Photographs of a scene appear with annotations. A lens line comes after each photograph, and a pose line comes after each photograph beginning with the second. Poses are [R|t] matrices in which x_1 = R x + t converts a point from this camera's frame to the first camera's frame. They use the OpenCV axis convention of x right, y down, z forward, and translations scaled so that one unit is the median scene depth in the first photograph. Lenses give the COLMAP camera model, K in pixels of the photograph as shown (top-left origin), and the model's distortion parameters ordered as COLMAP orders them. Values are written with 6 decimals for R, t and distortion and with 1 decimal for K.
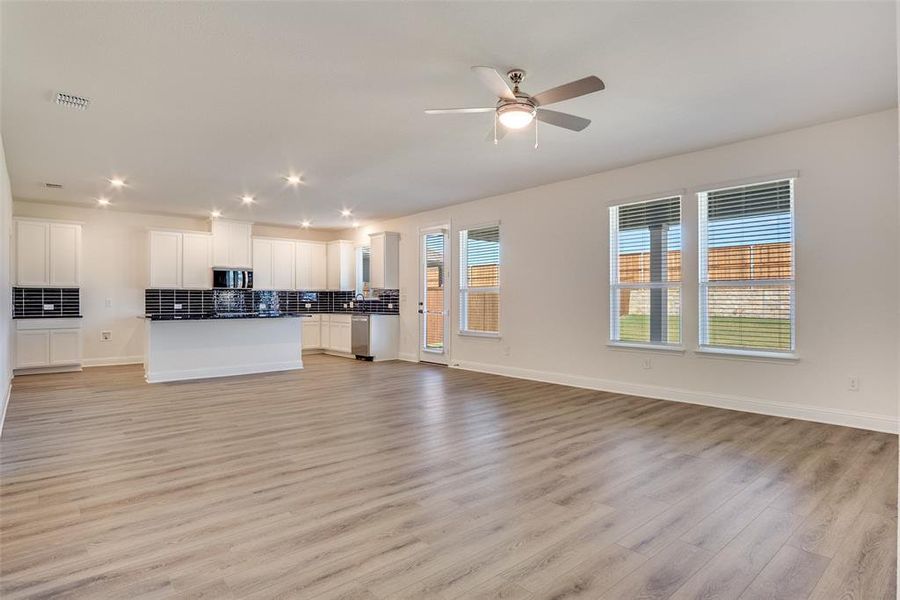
lens RADIAL K [[487.8, 0, 450.0], [0, 487.8, 300.0], [0, 0, 1]] dist [-0.033109, 0.008482]
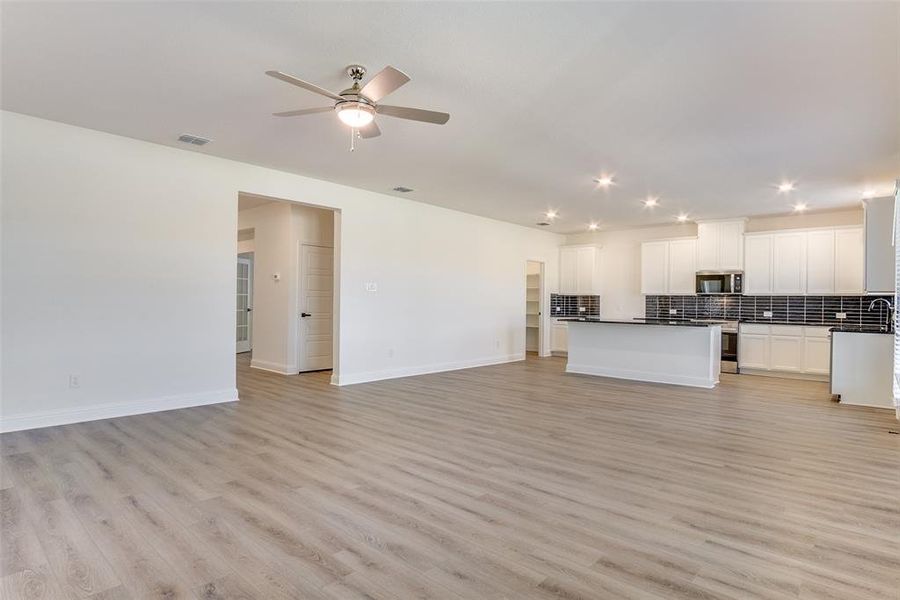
lens RADIAL K [[487.8, 0, 450.0], [0, 487.8, 300.0], [0, 0, 1]] dist [-0.033109, 0.008482]
pose [[0.111589, -0.000761, -0.993754, 0.443981], [-0.012883, 0.999915, -0.002213, -0.003647], [0.993671, 0.013050, 0.111569, 0.432636]]
